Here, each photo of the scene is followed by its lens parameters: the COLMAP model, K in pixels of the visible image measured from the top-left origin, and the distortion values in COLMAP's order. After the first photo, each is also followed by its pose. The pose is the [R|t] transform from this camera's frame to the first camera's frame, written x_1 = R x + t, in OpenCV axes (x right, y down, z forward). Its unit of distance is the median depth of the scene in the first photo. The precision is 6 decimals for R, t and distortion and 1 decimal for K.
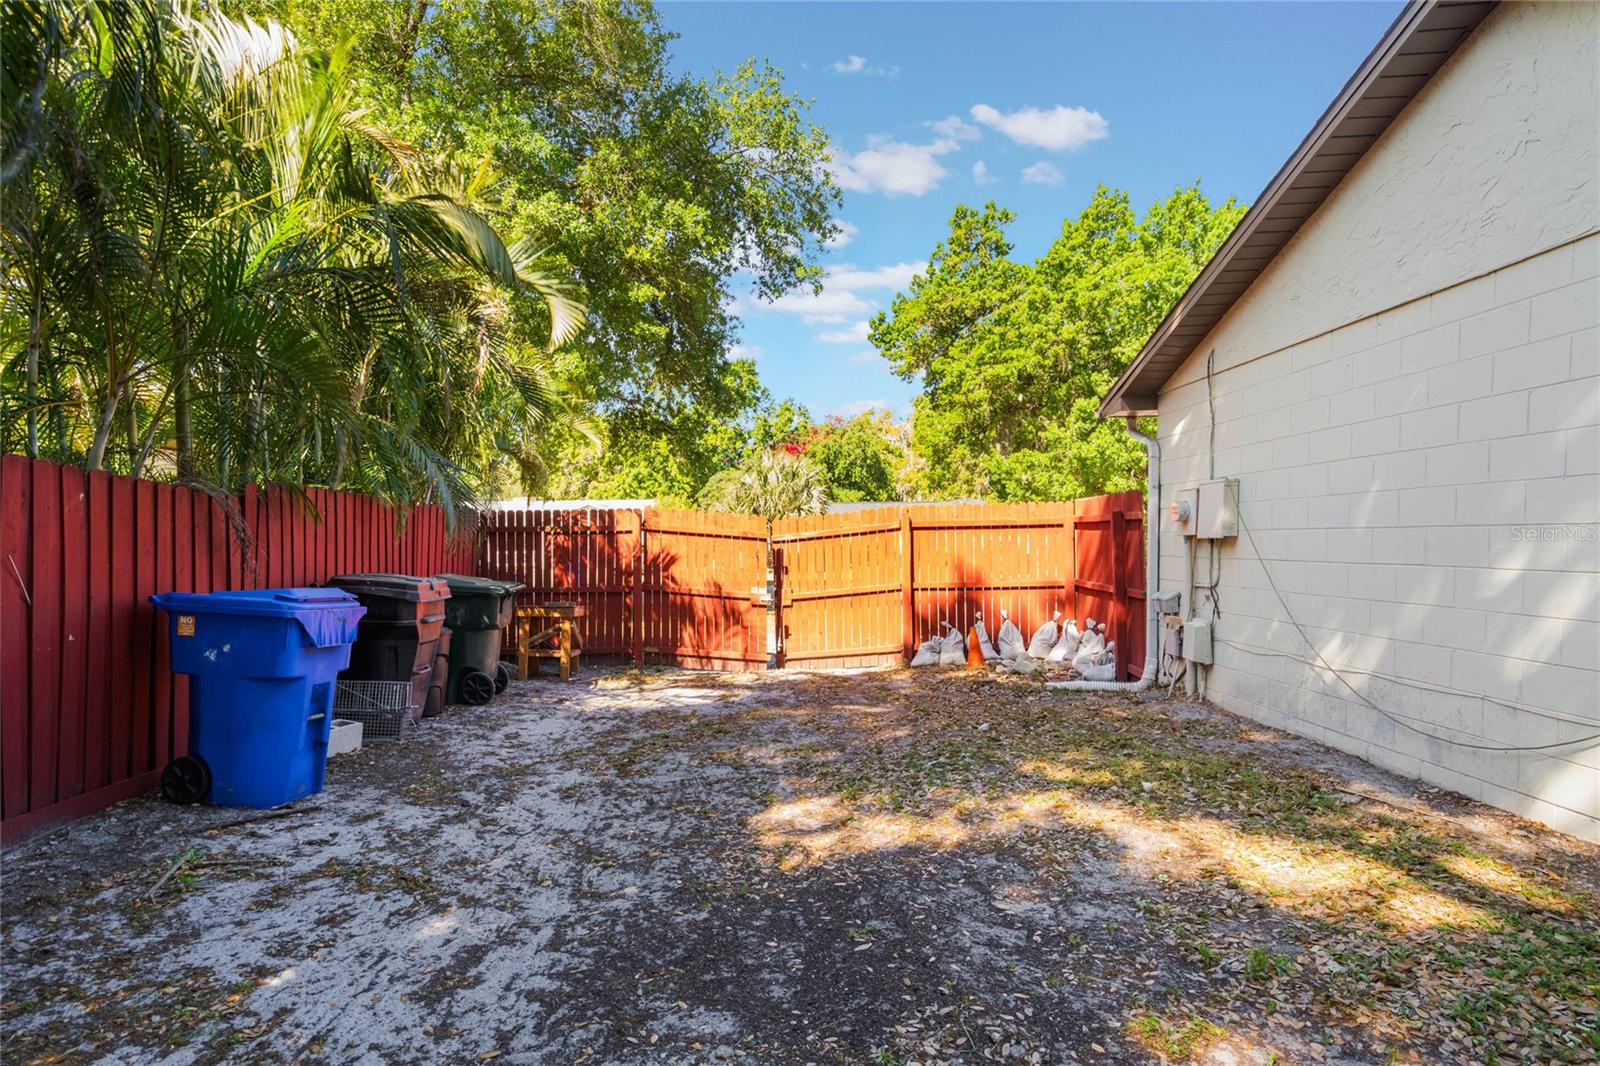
lens RADIAL K [[929.3, 0, 786.3], [0, 929.3, 538.5], [0, 0, 1]] dist [0.000478, 0.002477]
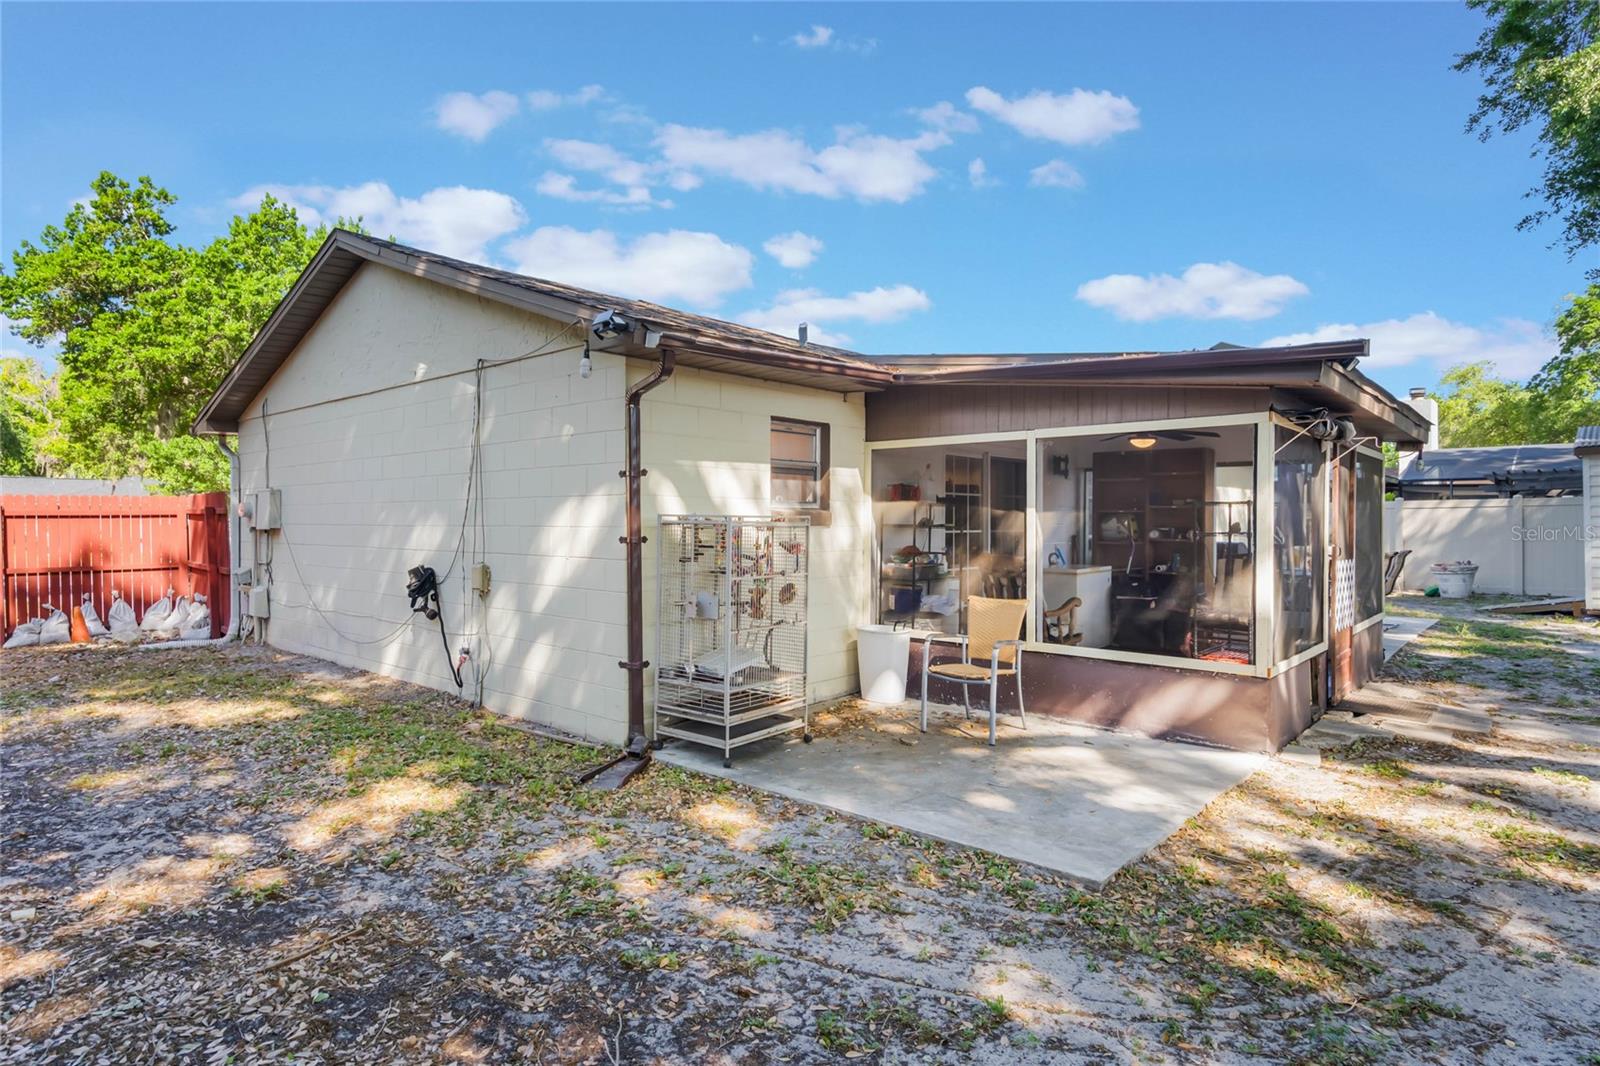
lens RADIAL K [[879.7, 0, 817.7], [0, 879.7, 527.4], [0, 0, 1]] dist [0.005038, 0.001411]
pose [[0.670947, -0.000771, 0.741505, 0.005189], [-0.005389, 0.999968, 0.005916, -0.004546], [-0.741486, -0.007965, 0.670921, -0.155978]]
